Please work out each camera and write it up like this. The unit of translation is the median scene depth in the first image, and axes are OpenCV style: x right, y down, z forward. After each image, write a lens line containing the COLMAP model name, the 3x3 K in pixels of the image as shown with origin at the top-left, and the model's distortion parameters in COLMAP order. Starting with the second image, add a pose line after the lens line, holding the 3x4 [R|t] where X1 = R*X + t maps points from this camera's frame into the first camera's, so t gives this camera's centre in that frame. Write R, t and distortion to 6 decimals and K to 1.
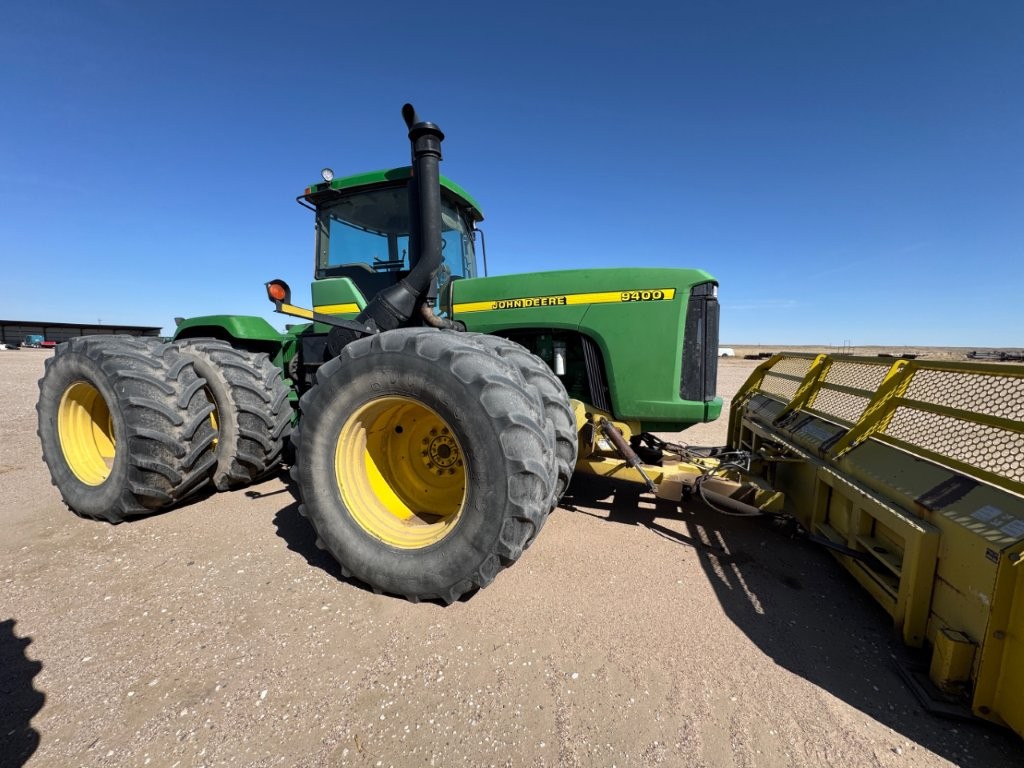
lens RADIAL K [[406.3, 0, 507.7], [0, 406.3, 384.4], [0, 0, 1]] dist [-0.001172, -0.000056]
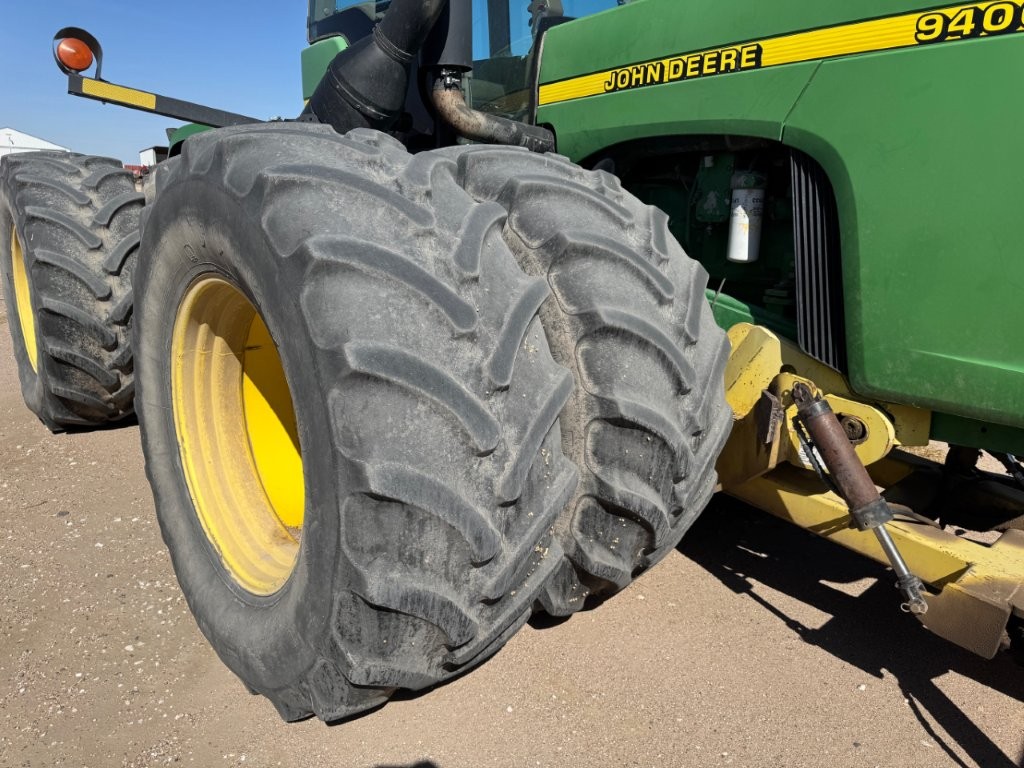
lens RADIAL K [[718.3, 0, 511.2], [0, 718.3, 391.4], [0, 0, 1]] dist [0.043443, -0.049362]
pose [[0.882815, 0.149411, -0.445325, 0.281025], [-0.073418, 0.980301, 0.183355, -0.012550], [0.463947, -0.129173, 0.876394, 0.285786]]
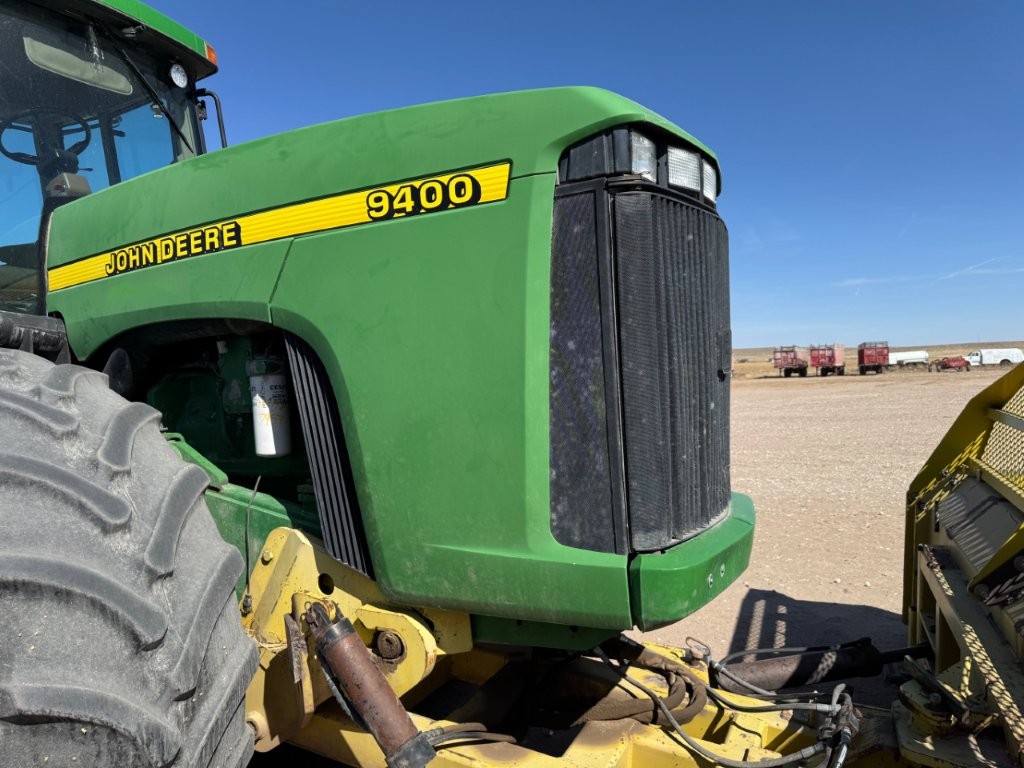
lens RADIAL K [[719.6, 0, 512.0], [0, 719.6, 384.0], [0, 0, 1]] dist [0.036643, -0.032917]
pose [[0.992763, -0.037149, -0.114202, 0.425255], [0.029445, 0.997222, -0.068416, -0.038032], [0.116427, 0.064558, 0.991099, 0.452868]]
